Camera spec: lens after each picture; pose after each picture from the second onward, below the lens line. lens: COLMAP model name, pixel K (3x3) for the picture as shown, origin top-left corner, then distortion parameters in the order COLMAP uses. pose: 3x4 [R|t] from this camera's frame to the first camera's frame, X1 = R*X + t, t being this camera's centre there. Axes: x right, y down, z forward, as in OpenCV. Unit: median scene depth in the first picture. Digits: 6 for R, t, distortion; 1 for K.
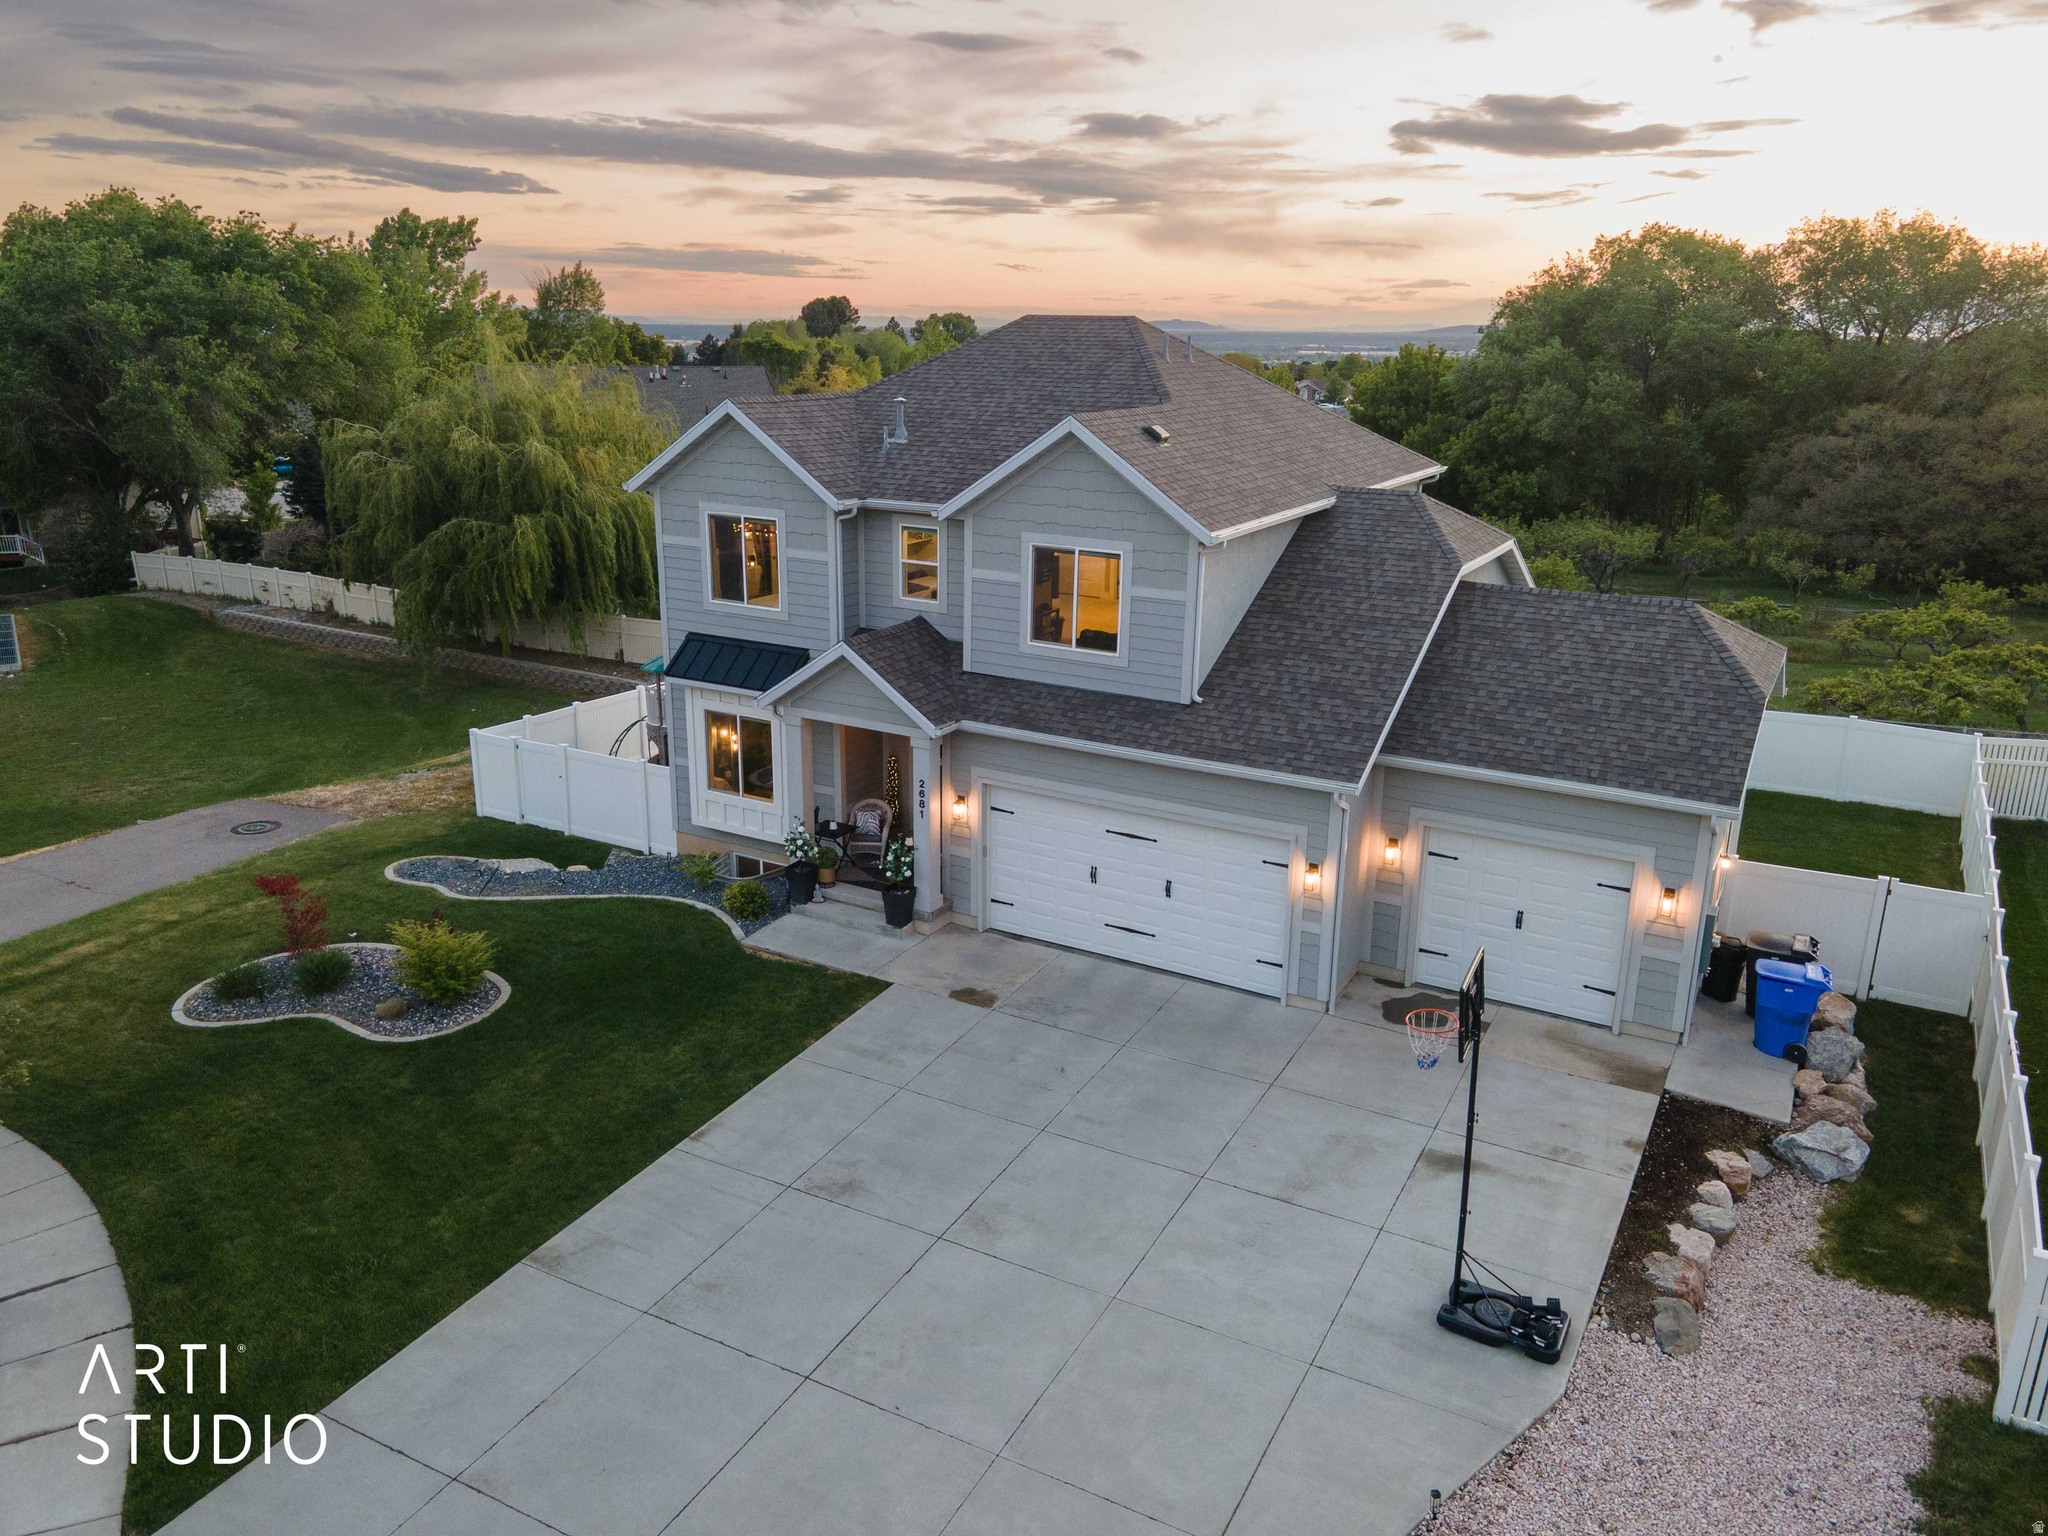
lens RADIAL K [[1405.2, 0, 1030.5], [0, 1405.2, 760.4], [0, 0, 1]] dist [0.021729, 0.045075]
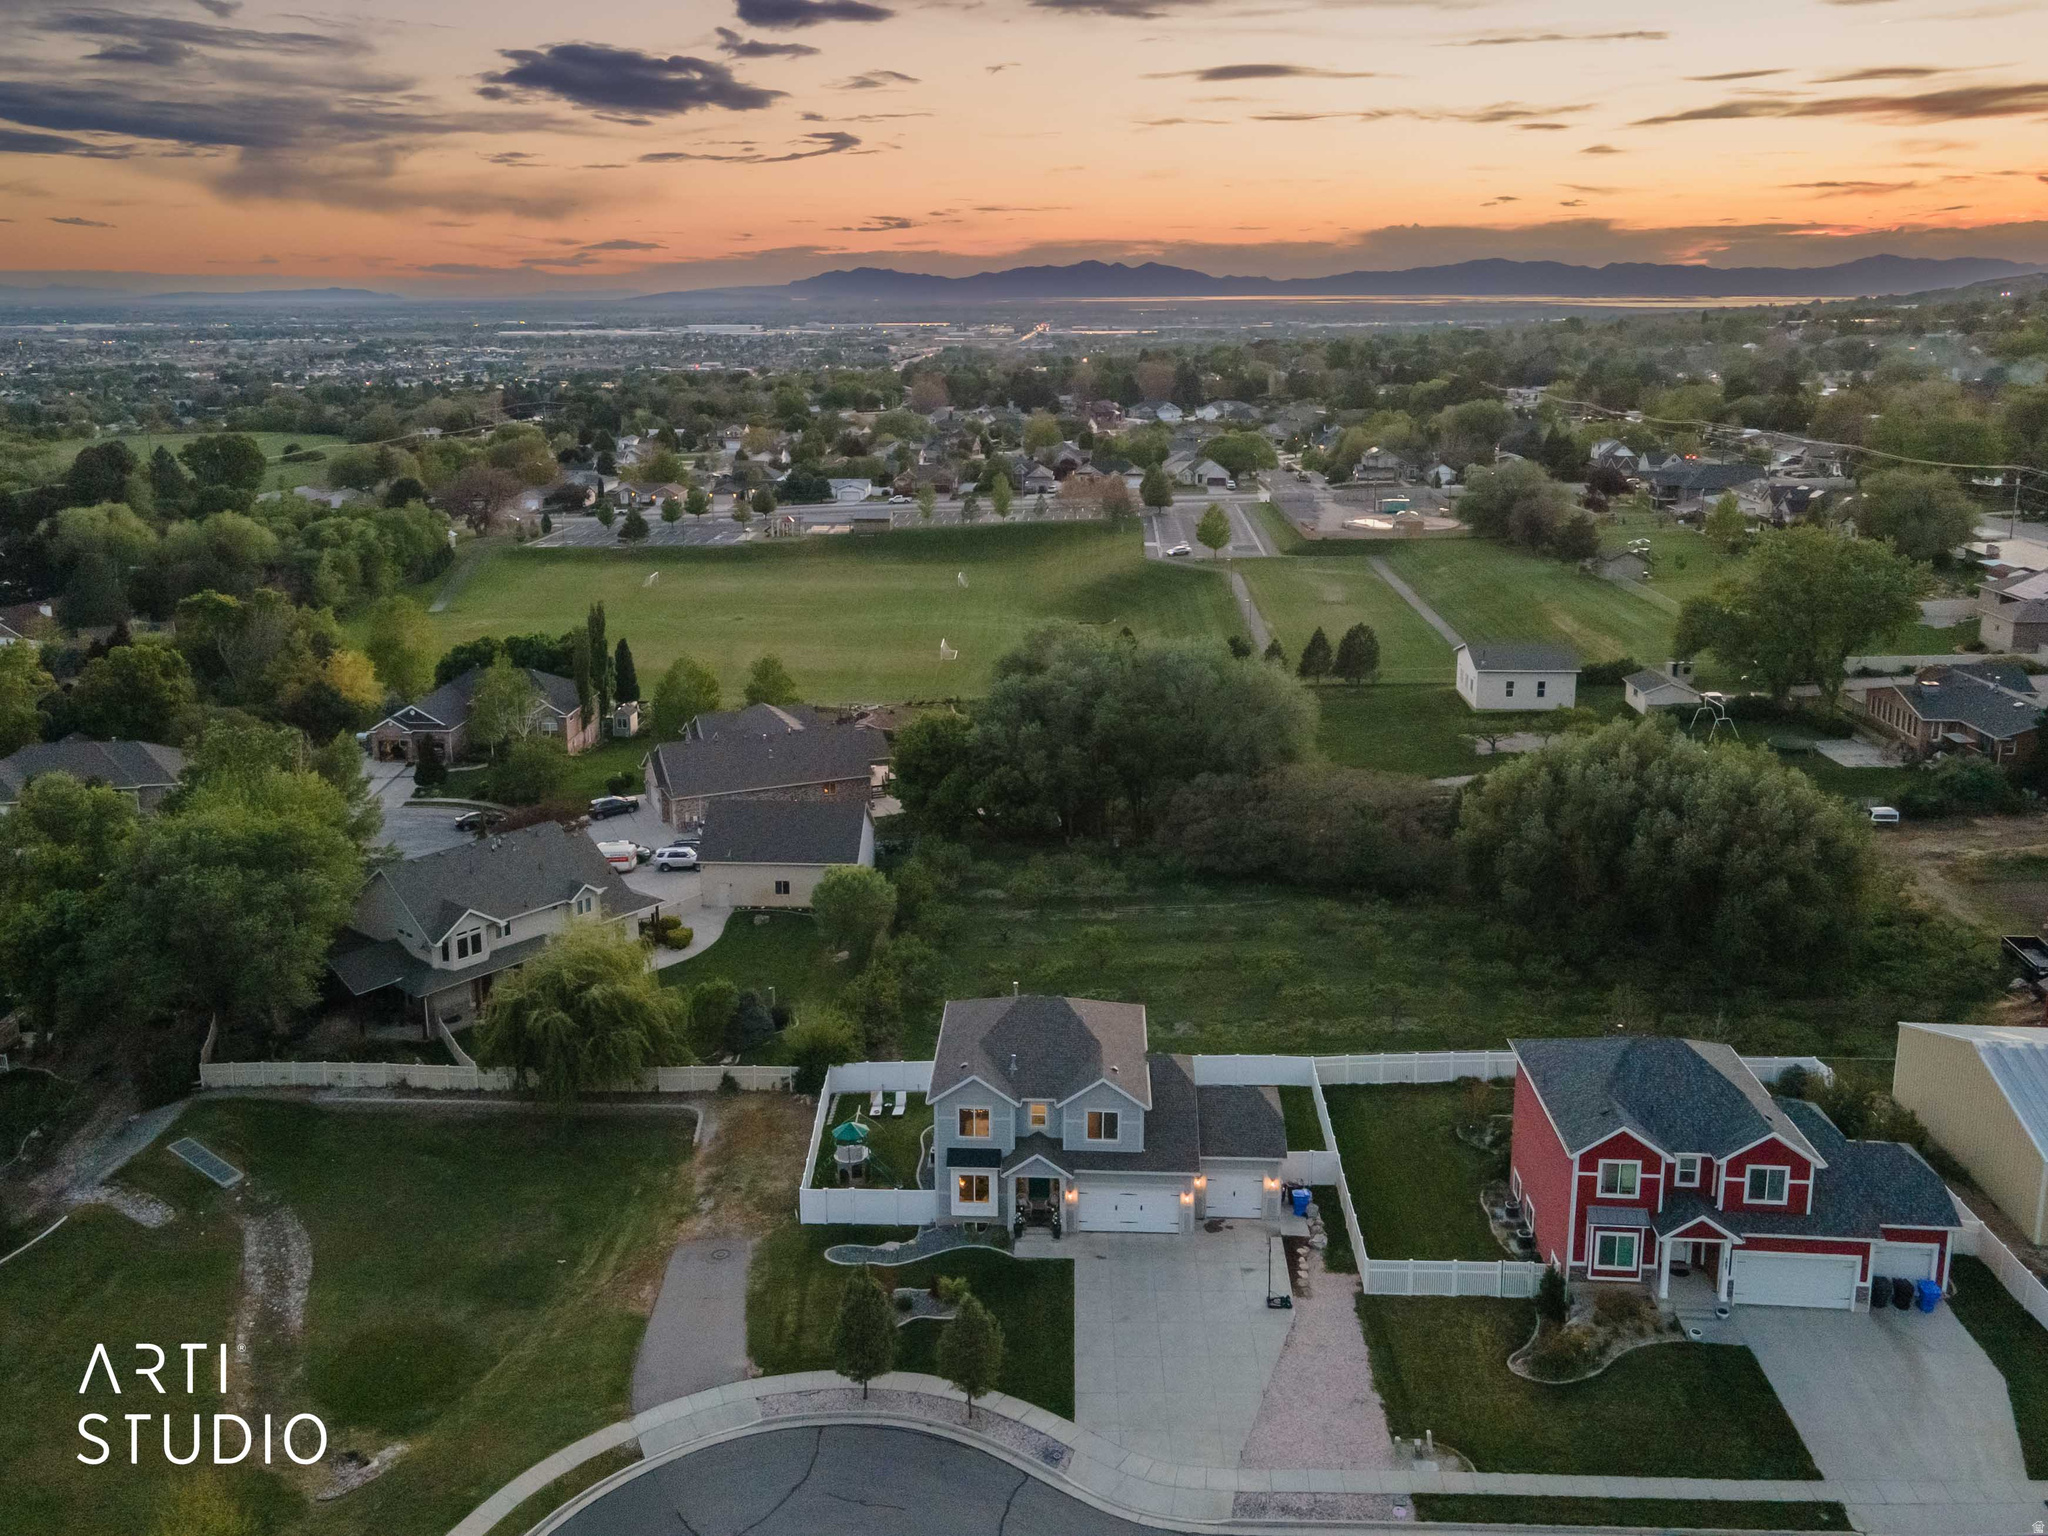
lens RADIAL K [[1627.9, 0, 979.0], [0, 1627.9, 699.4], [0, 0, 1]] dist [0.012148, 0.043266]
pose [[0.894623, -0.118406, 0.430848, -1.661396], [0.140133, 0.989952, -0.018916, -1.016038], [-0.424279, 0.077299, 0.902226, -2.266049]]
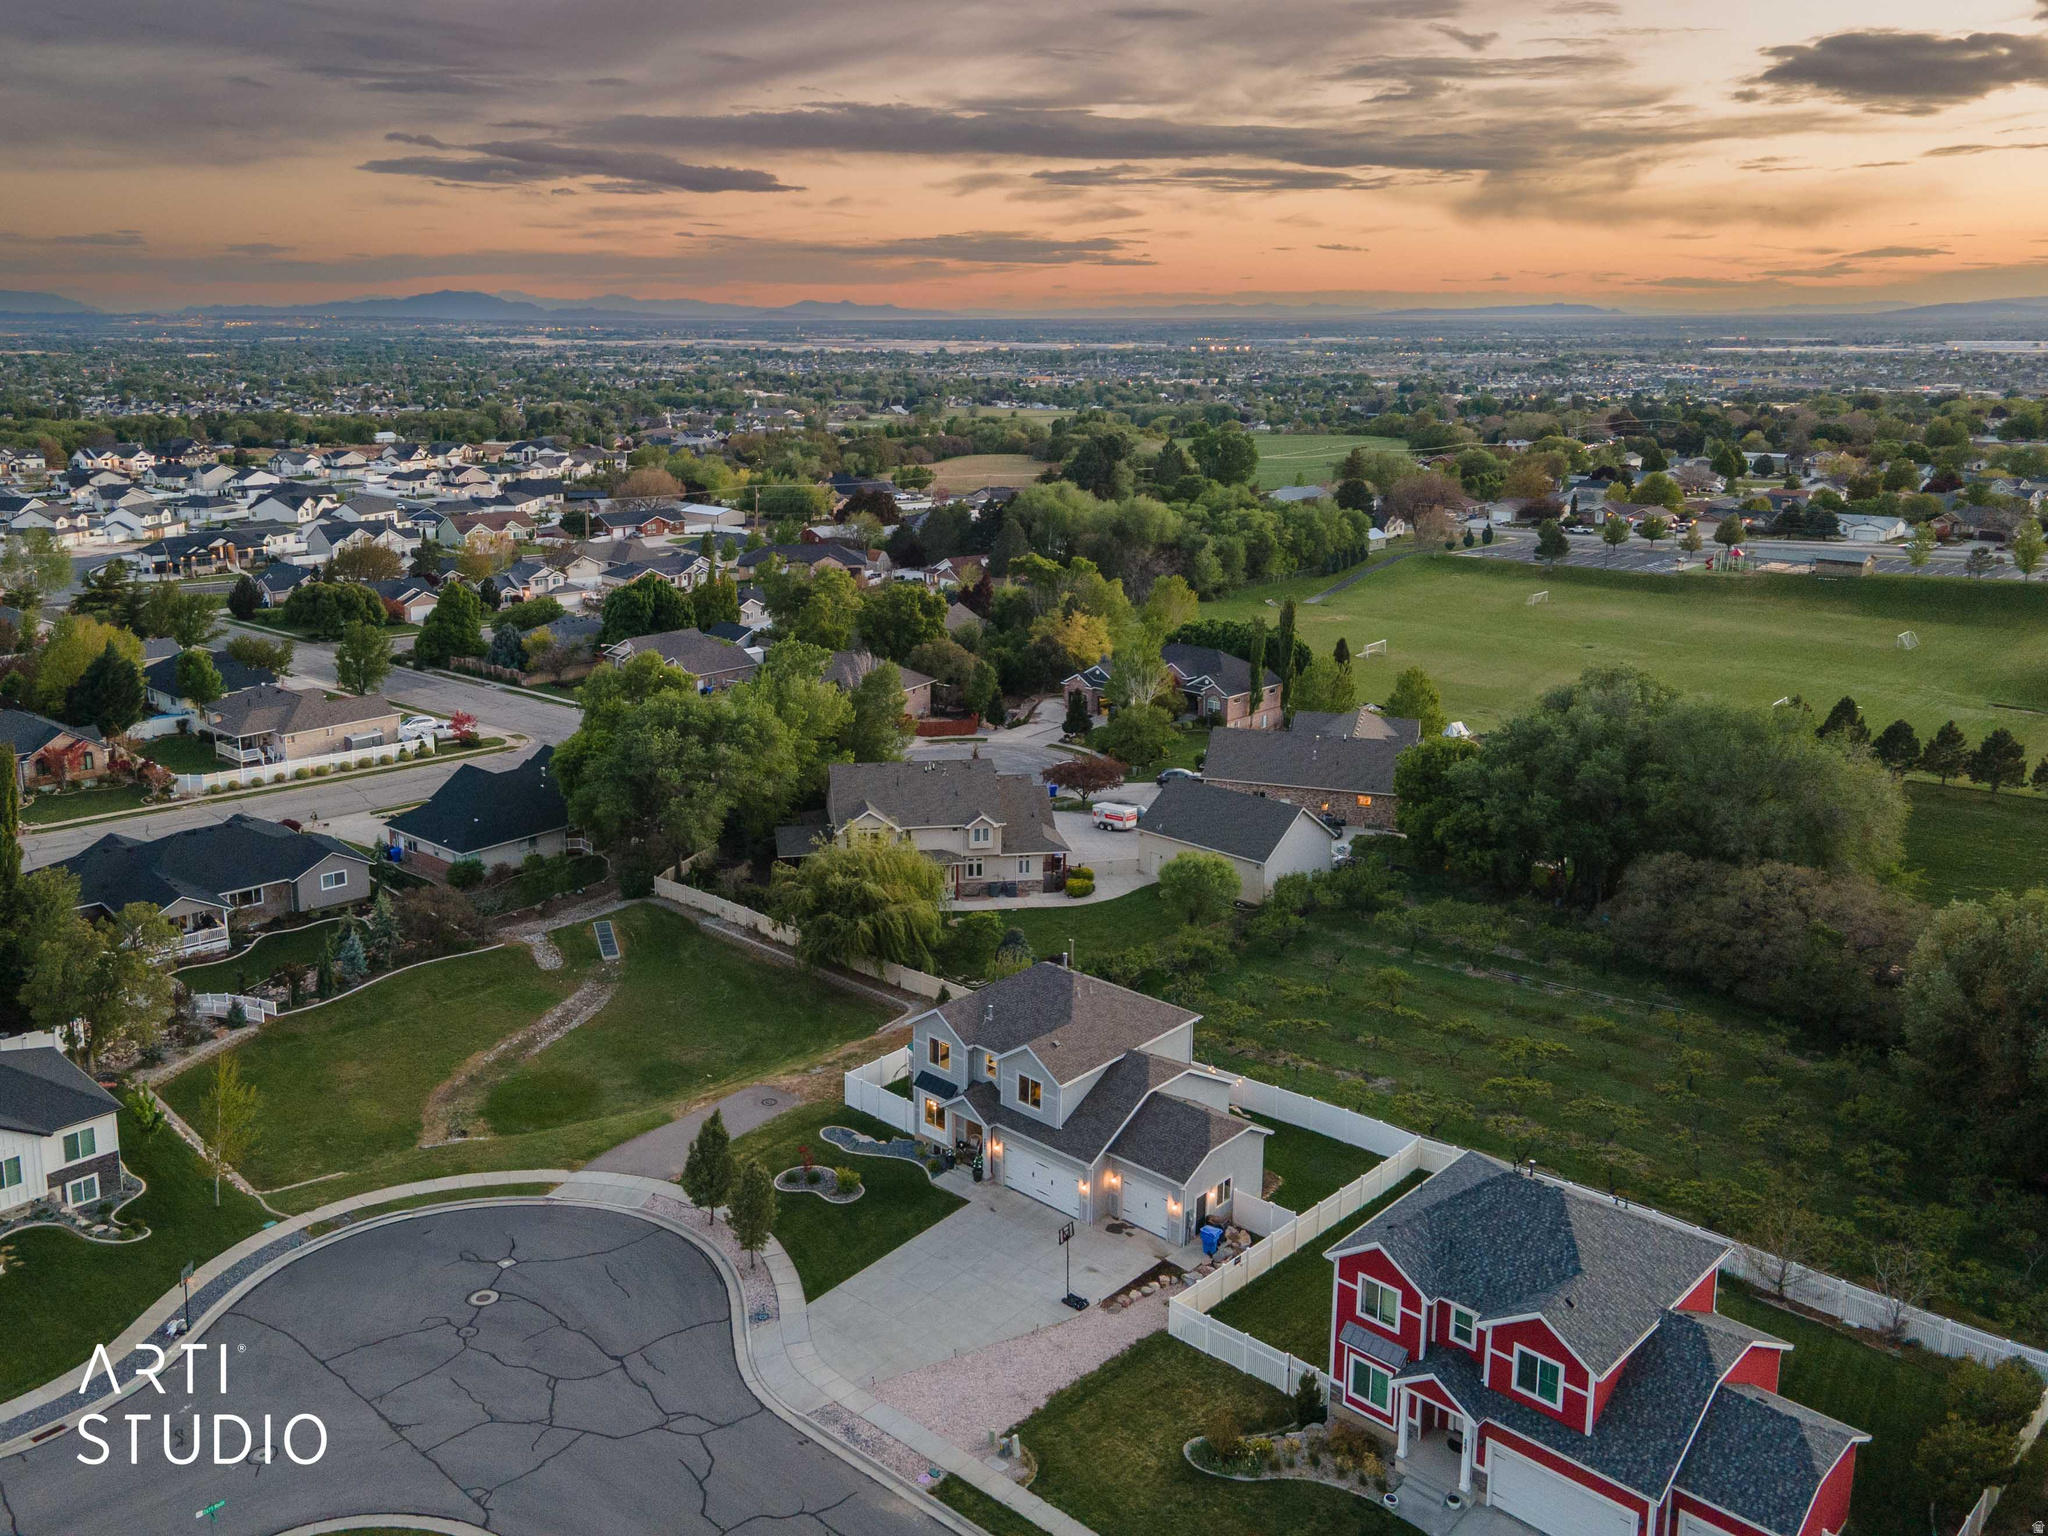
lens RADIAL K [[1627.9, 0, 979.0], [0, 1627.9, 699.4], [0, 0, 1]] dist [0.012148, 0.043266]
pose [[0.972537, 0.045989, -0.228161, 0.730000], [-0.060264, 0.996611, -0.055997, -0.792965], [0.224812, 0.068209, 0.972012, -2.782756]]
